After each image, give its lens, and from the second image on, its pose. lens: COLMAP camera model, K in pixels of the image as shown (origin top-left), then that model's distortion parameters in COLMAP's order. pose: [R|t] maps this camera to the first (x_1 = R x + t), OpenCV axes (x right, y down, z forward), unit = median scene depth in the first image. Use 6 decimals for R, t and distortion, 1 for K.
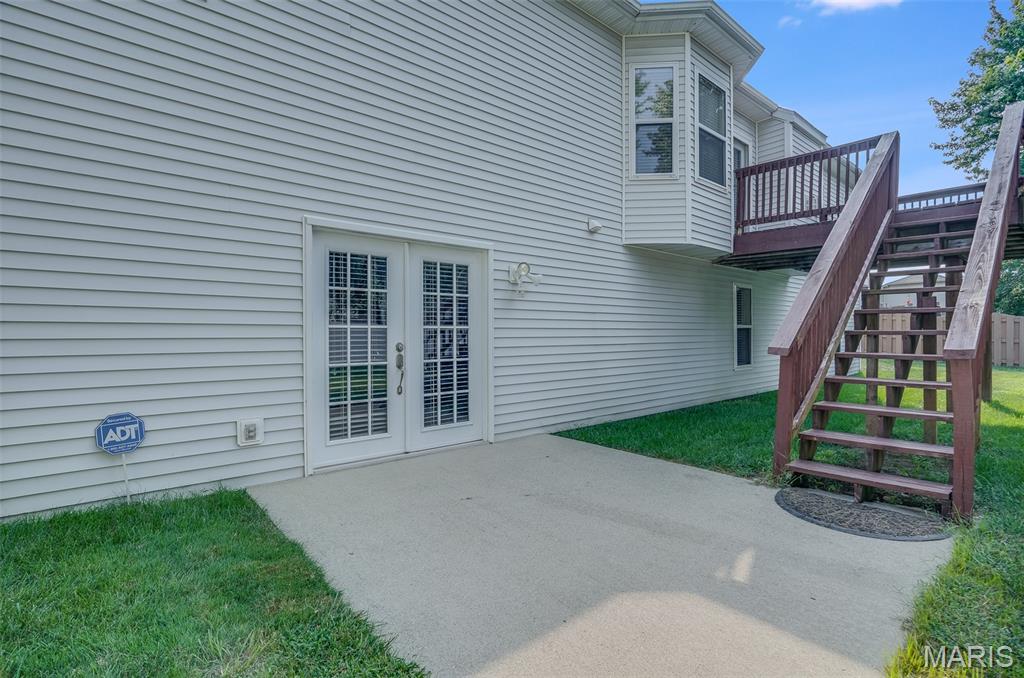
lens RADIAL K [[487.6, 0, 506.3], [0, 487.6, 337.1], [0, 0, 1]] dist [0.000975, 0.000315]
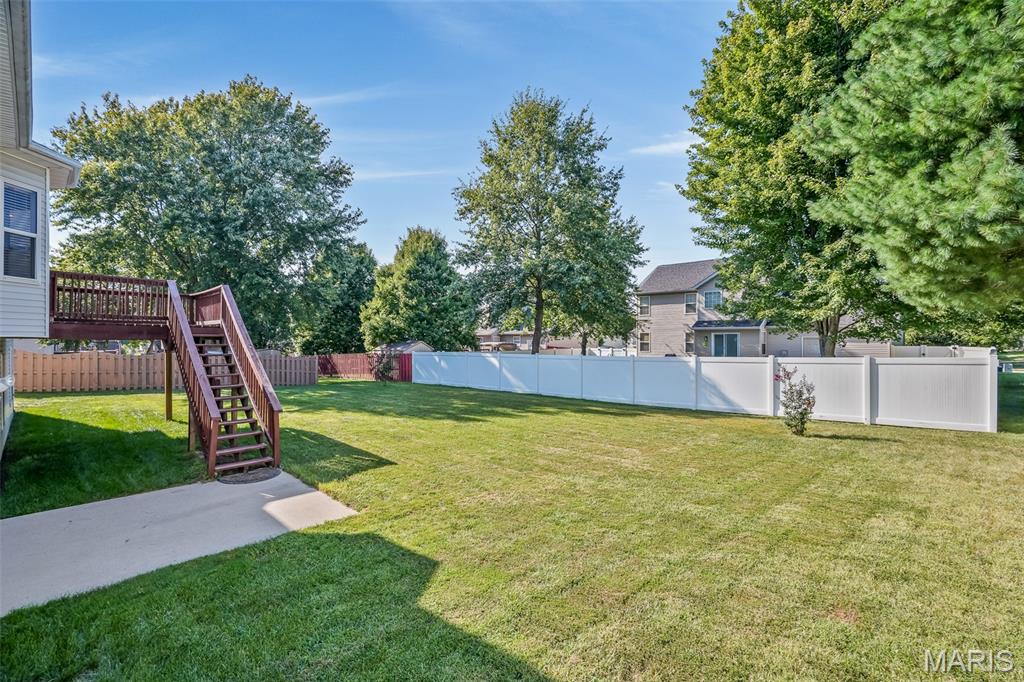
lens RADIAL K [[466.7, 0, 512.8], [0, 466.7, 338.7], [0, 0, 1]] dist [-0.002120, -0.000113]
pose [[-0.078251, -0.002827, 0.996930, -1.583564], [0.008300, 0.999959, 0.003487, -0.314476], [-0.996899, 0.008547, -0.078224, -0.172441]]
